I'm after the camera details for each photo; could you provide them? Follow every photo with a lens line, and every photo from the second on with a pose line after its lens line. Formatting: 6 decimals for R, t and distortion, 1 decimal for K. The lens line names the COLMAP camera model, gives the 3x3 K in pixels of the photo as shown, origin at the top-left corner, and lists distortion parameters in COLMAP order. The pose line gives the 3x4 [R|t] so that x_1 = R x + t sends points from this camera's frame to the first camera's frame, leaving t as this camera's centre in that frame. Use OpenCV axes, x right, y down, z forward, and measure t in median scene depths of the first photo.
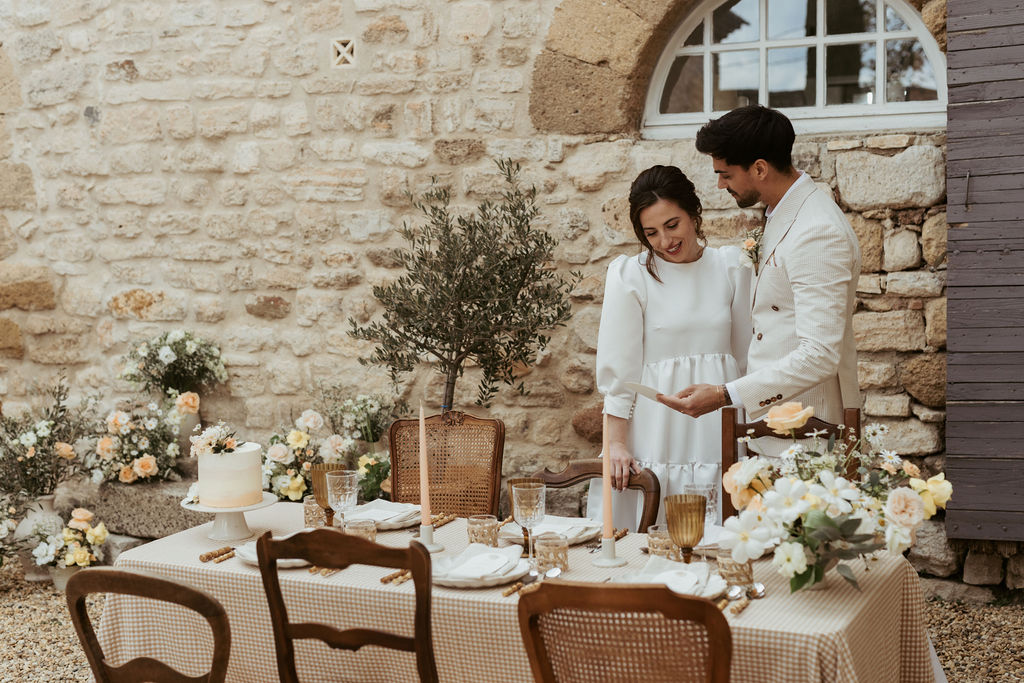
lens RADIAL K [[1493.6, 0, 505.5], [0, 1493.6, 344.3], [0, 0, 1]] dist [-0.010992, 0.000000]
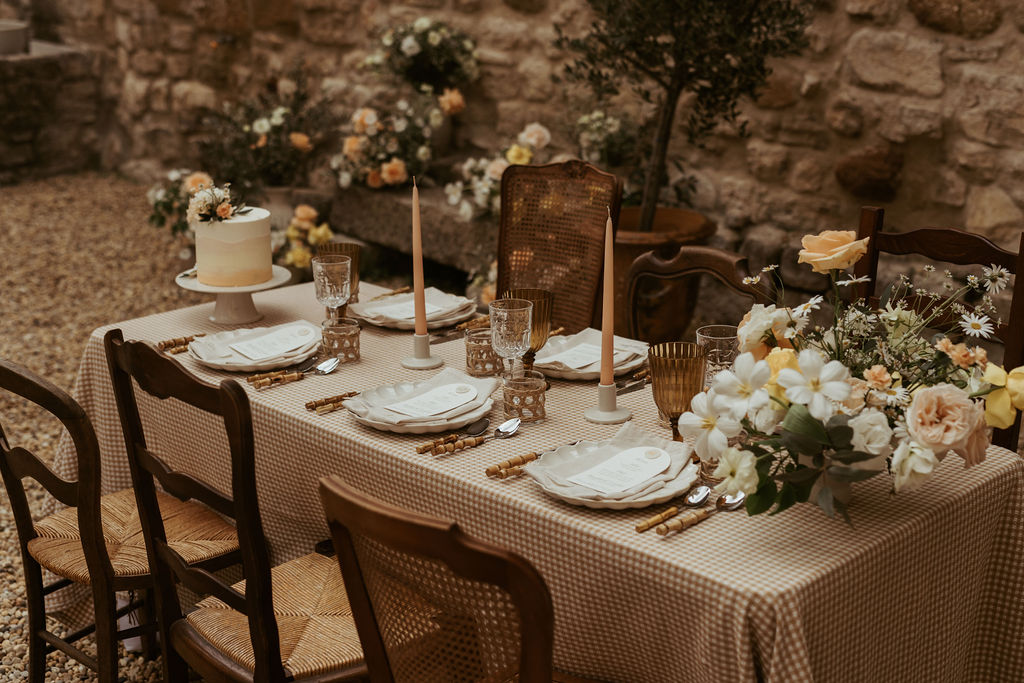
lens RADIAL K [[1493.6, 0, 516.6], [0, 1493.6, 341.4], [0, 0, 1]] dist [-0.010992, 0.000000]
pose [[0.948668, 0.133441, -0.286746, 0.124493], [-0.070034, 0.972759, 0.220987, -0.024652], [0.308424, -0.189561, 0.932170, 0.156903]]
